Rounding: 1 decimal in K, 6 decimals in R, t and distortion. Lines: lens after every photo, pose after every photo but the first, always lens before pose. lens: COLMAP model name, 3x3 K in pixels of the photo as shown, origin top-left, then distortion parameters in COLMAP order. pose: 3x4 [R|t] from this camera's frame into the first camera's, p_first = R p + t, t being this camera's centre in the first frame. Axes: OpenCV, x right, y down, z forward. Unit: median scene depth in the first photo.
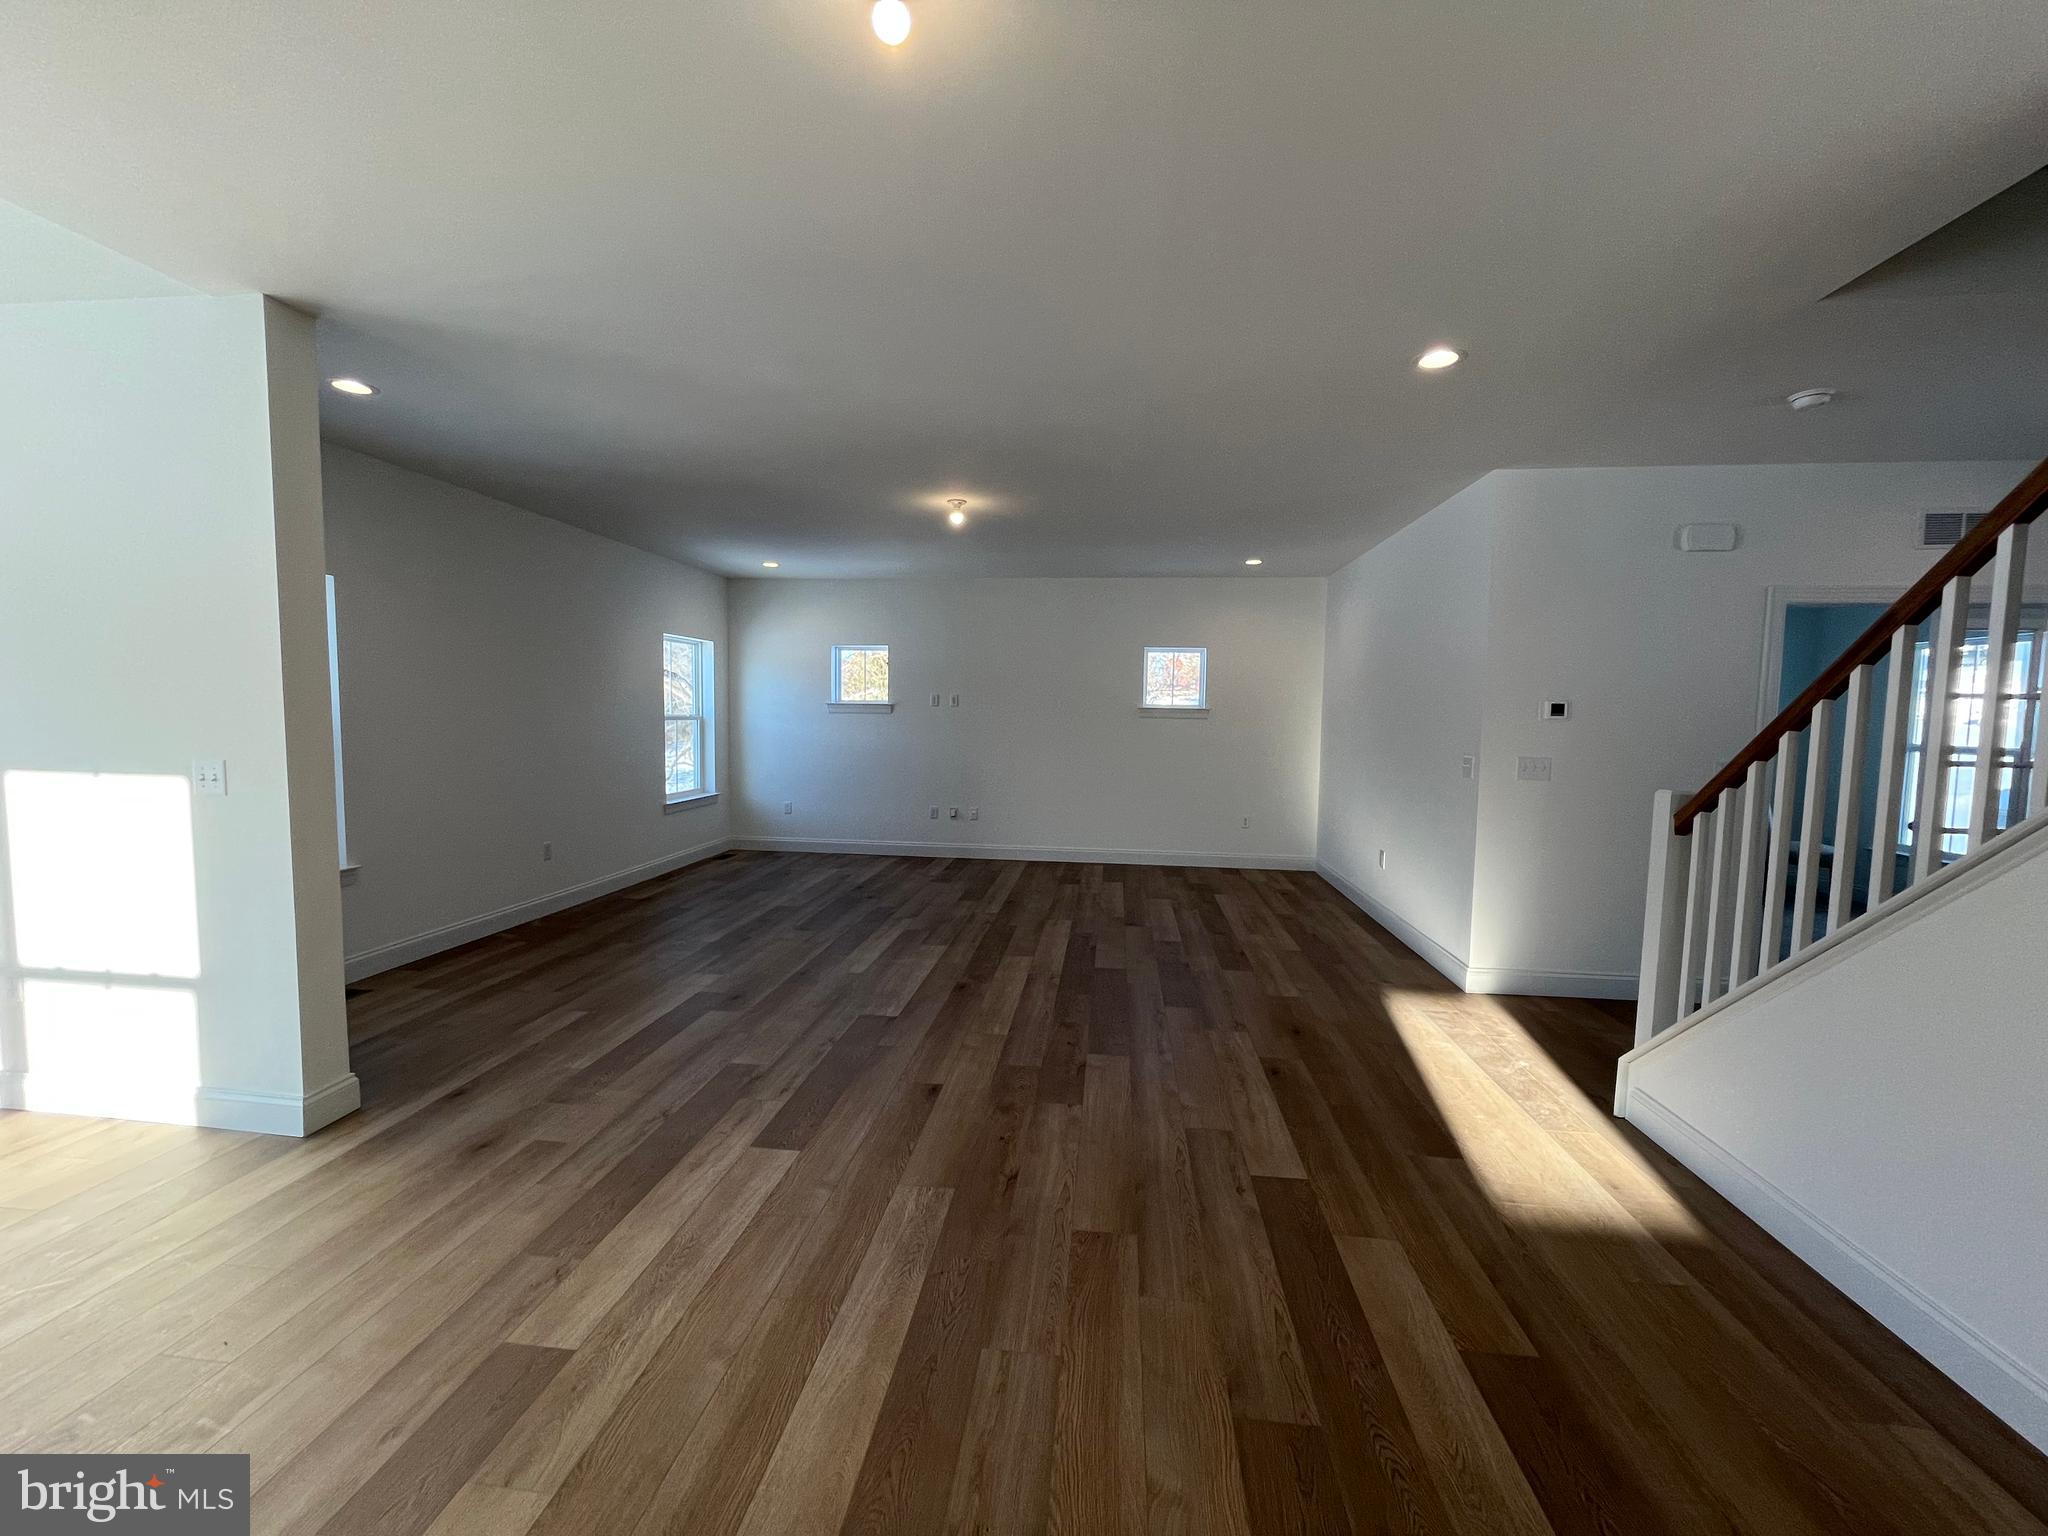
lens RADIAL K [[825.7, 0, 1020.7], [0, 825.7, 773.4], [0, 0, 1]] dist [-0.001451, -0.000849]
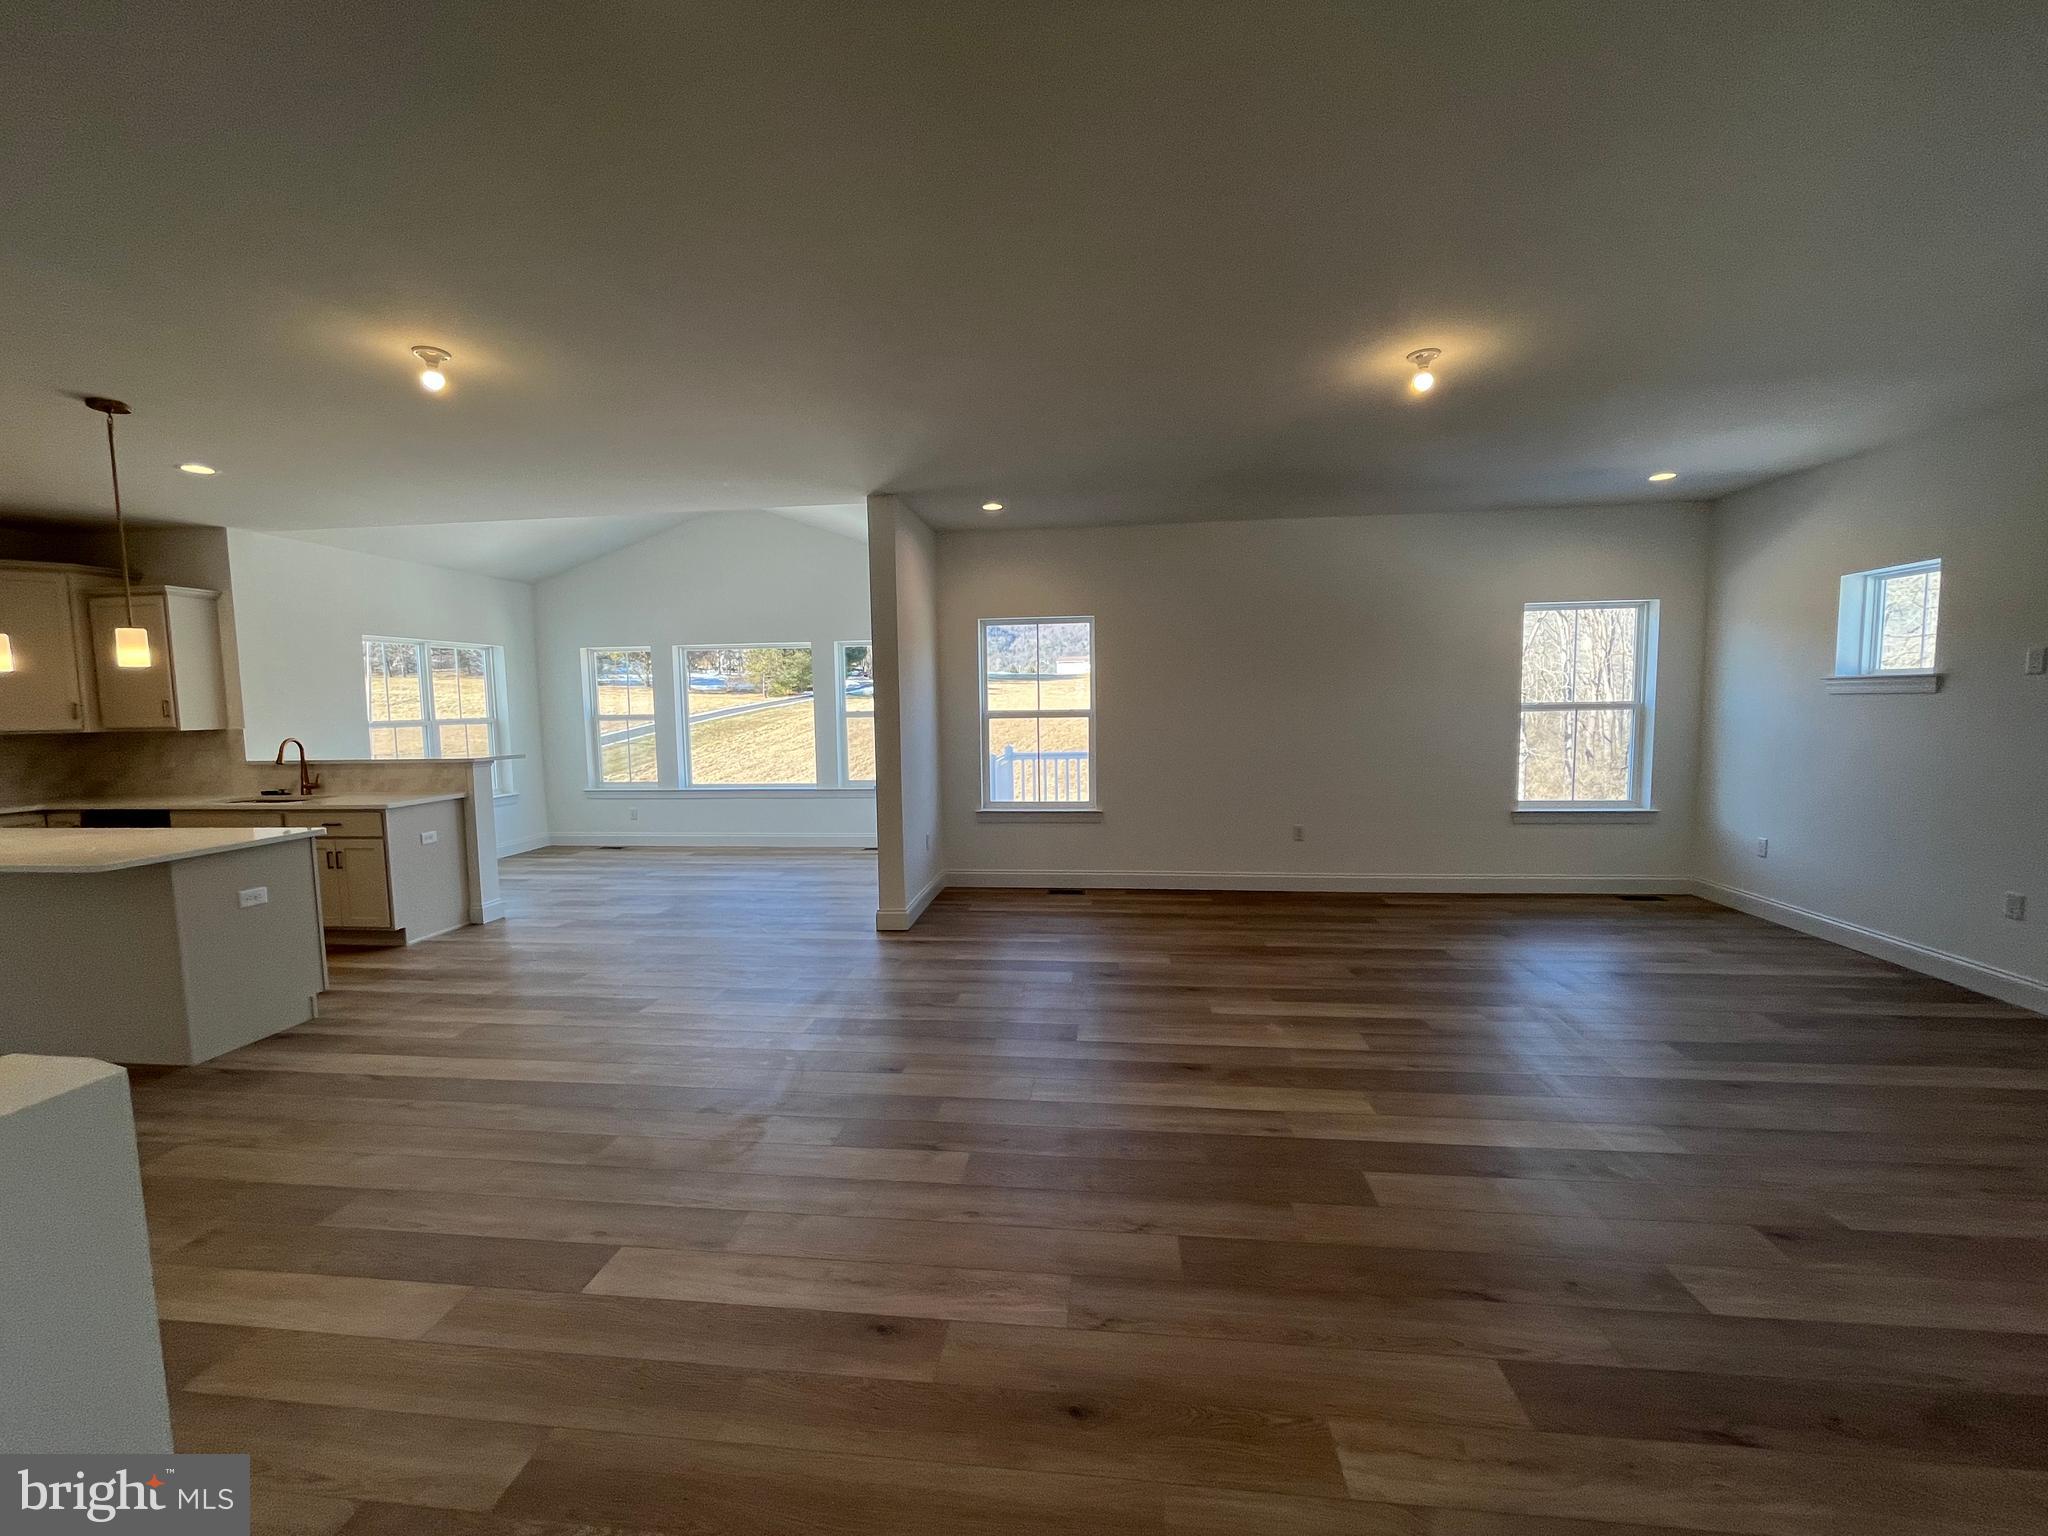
lens RADIAL K [[828.6, 0, 1014.9], [0, 828.6, 767.3], [0, 0, 1]] dist [-0.000380, -0.000229]
pose [[-0.001746, 0.063316, -0.997992, 0.563382], [-0.058441, 0.996281, 0.063310, -0.041782], [0.998289, 0.058435, 0.001961, 0.705760]]
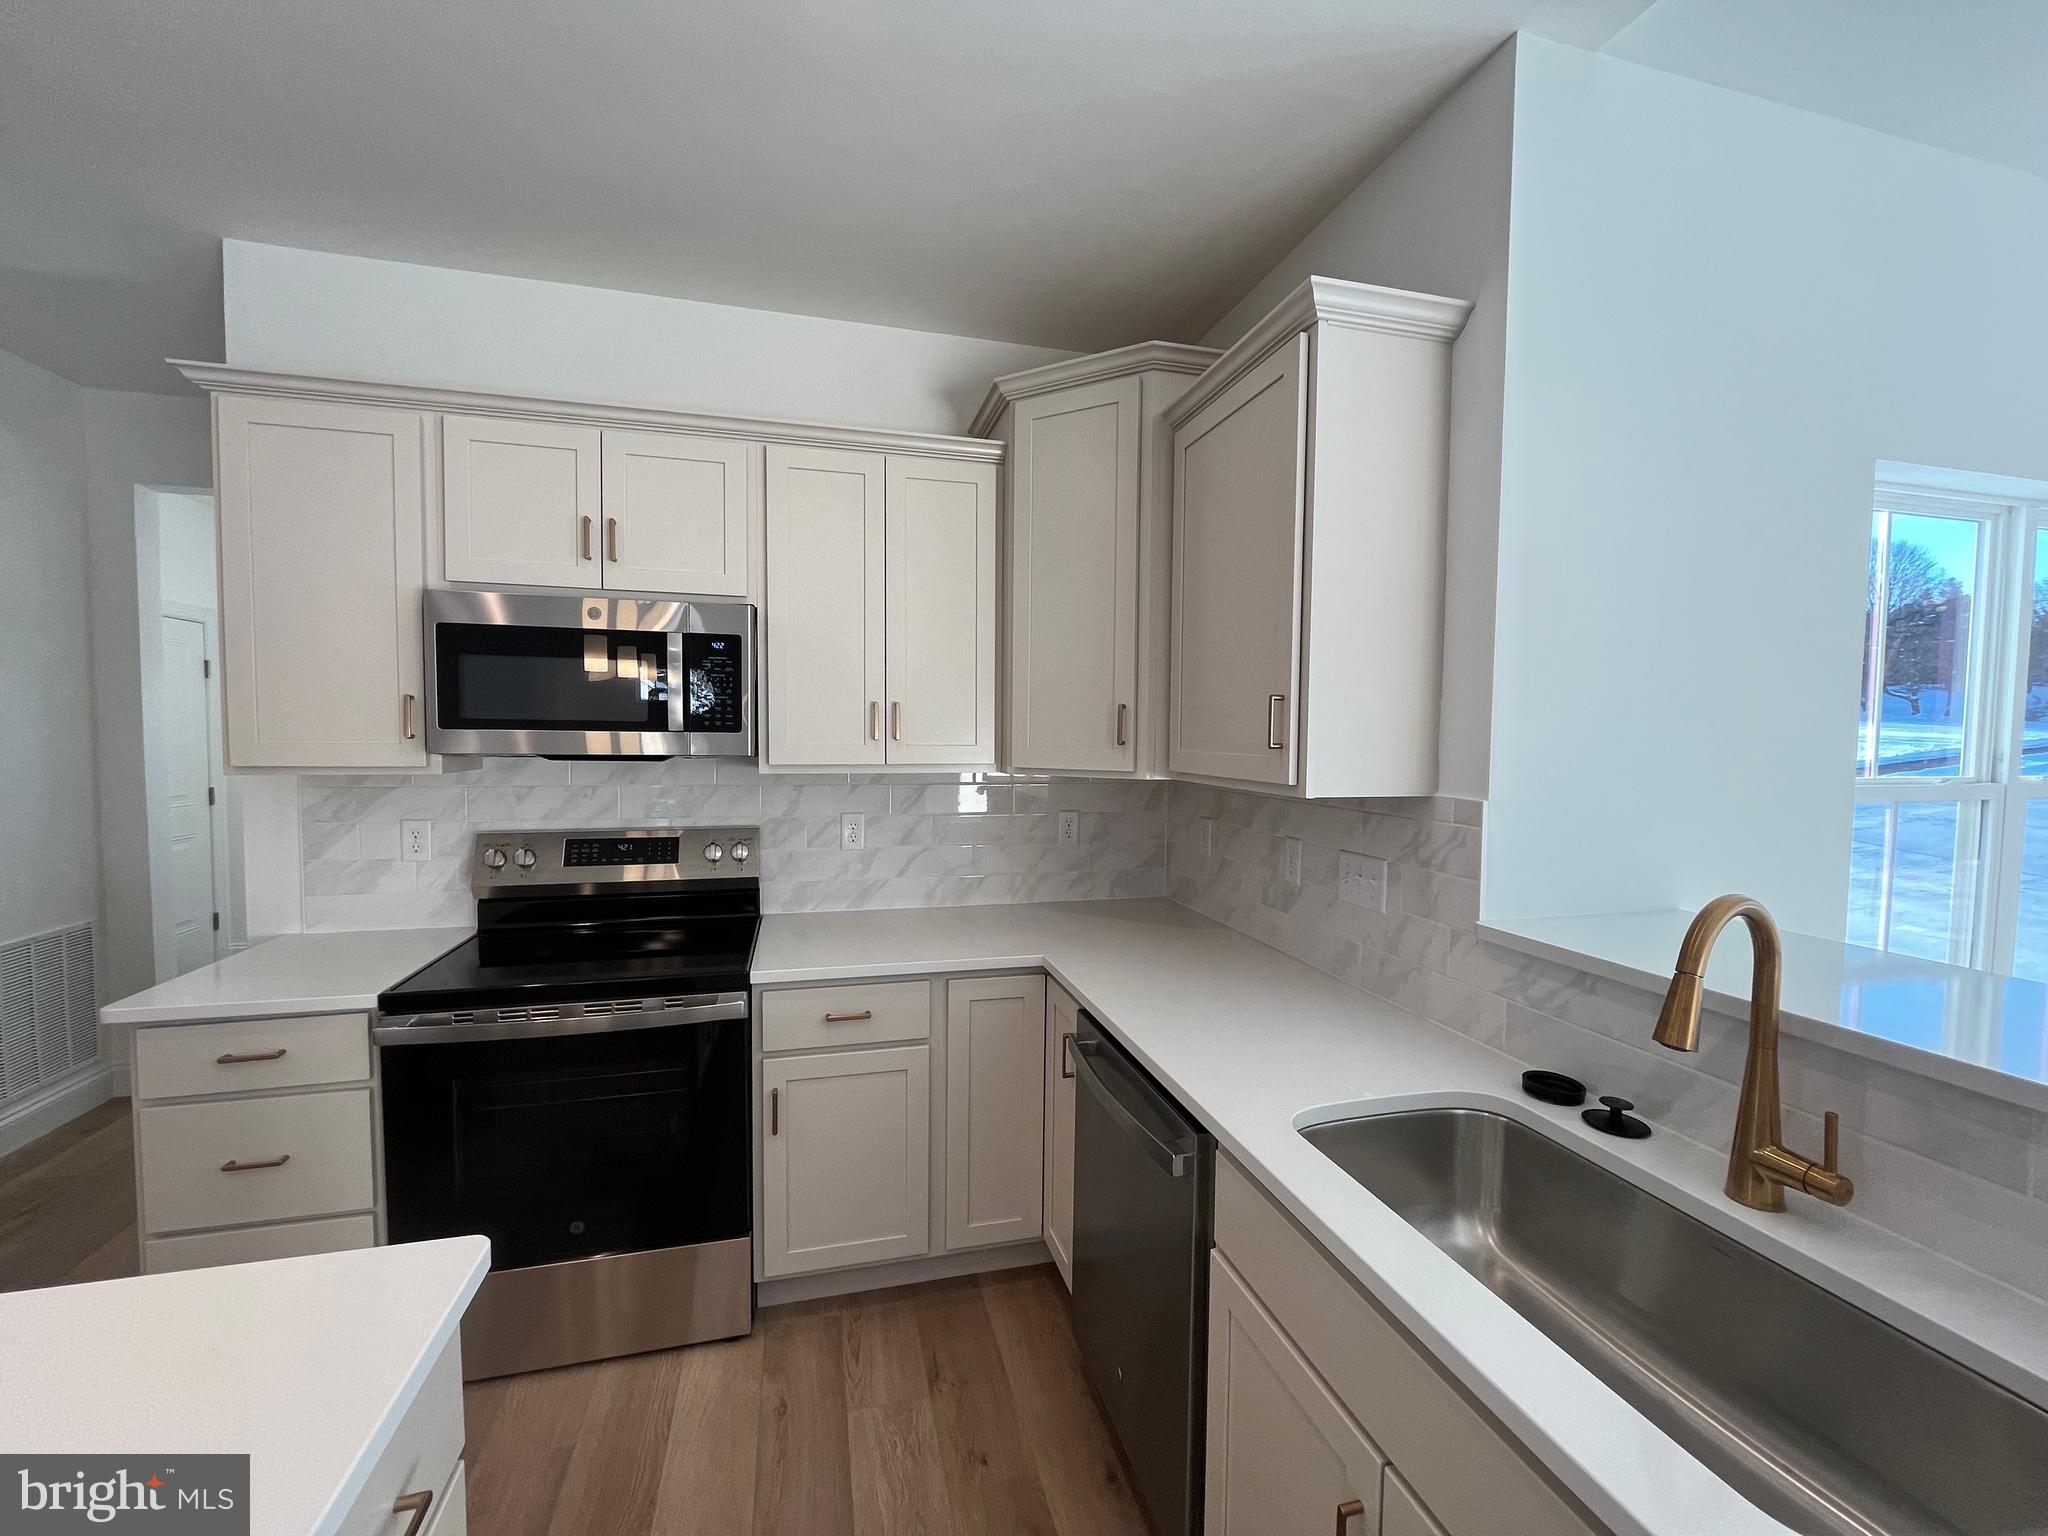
lens RADIAL K [[825.7, 0, 1020.7], [0, 825.7, 773.4], [0, 0, 1]] dist [-0.001451, -0.000849]
pose [[-0.931547, -0.004991, -0.363588, -0.305247], [-0.050802, 0.991885, 0.116544, 0.002356], [0.360056, 0.127037, -0.924241, -0.135243]]
